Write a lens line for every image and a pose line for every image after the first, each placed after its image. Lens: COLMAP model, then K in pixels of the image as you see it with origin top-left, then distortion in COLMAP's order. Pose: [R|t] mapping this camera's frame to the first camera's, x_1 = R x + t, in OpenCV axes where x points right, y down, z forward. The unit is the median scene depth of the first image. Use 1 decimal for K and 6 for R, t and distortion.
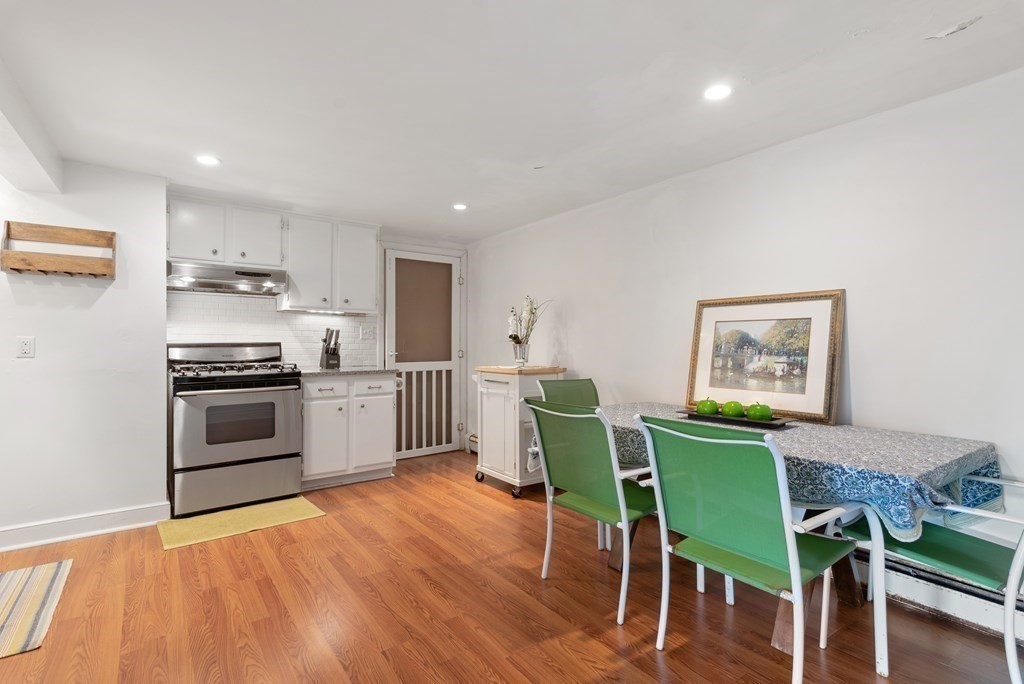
lens RADIAL K [[479.5, 0, 512.0], [0, 479.5, 342.0], [0, 0, 1]] dist [0.000792, 0.000066]
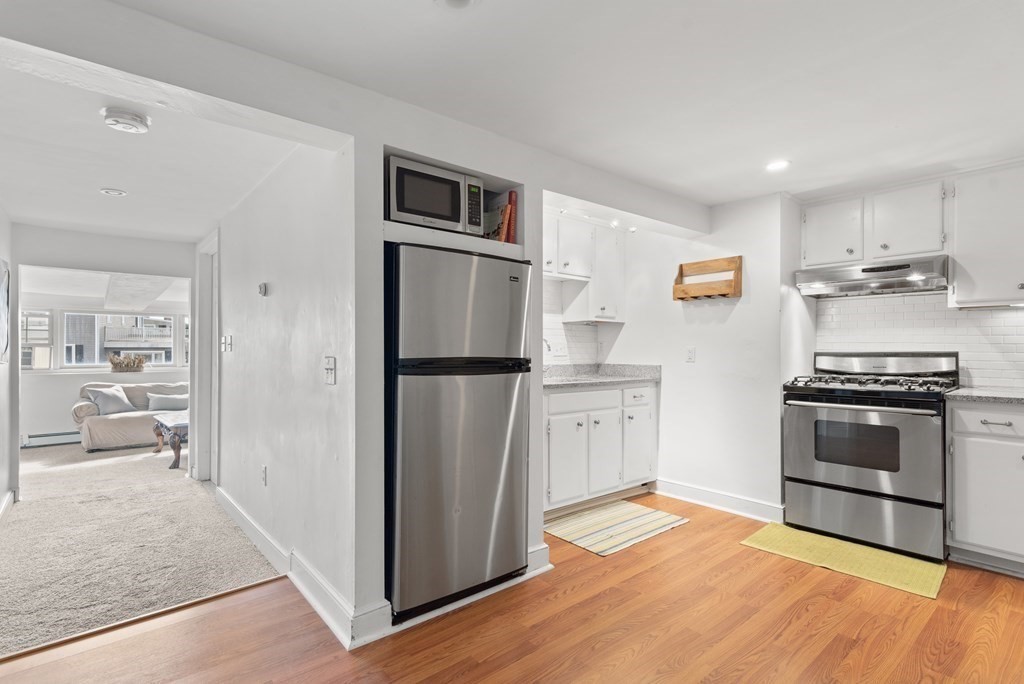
lens RADIAL K [[489.3, 0, 510.3], [0, 489.3, 347.7], [0, 0, 1]] dist [0.000470, 0.000913]
pose [[0.072961, -0.002948, -0.997330, 0.236149], [-0.001896, 0.999993, -0.003095, -0.001959], [0.997333, 0.002117, 0.072955, 0.279473]]
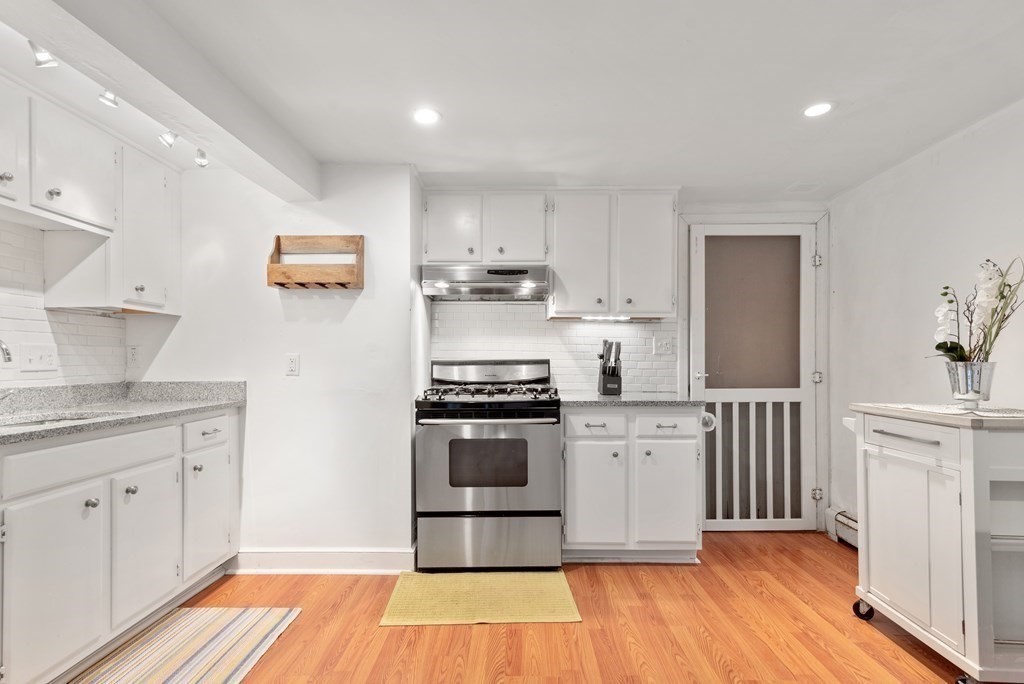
lens RADIAL K [[499.4, 0, 507.7], [0, 499.4, 358.4], [0, 0, 1]] dist [0.016777, 0.000303]
pose [[0.794320, -0.003272, -0.607490, -0.041427], [0.002190, 0.999994, -0.002522, 0.001249], [0.607495, 0.000672, 0.794323, 0.331085]]
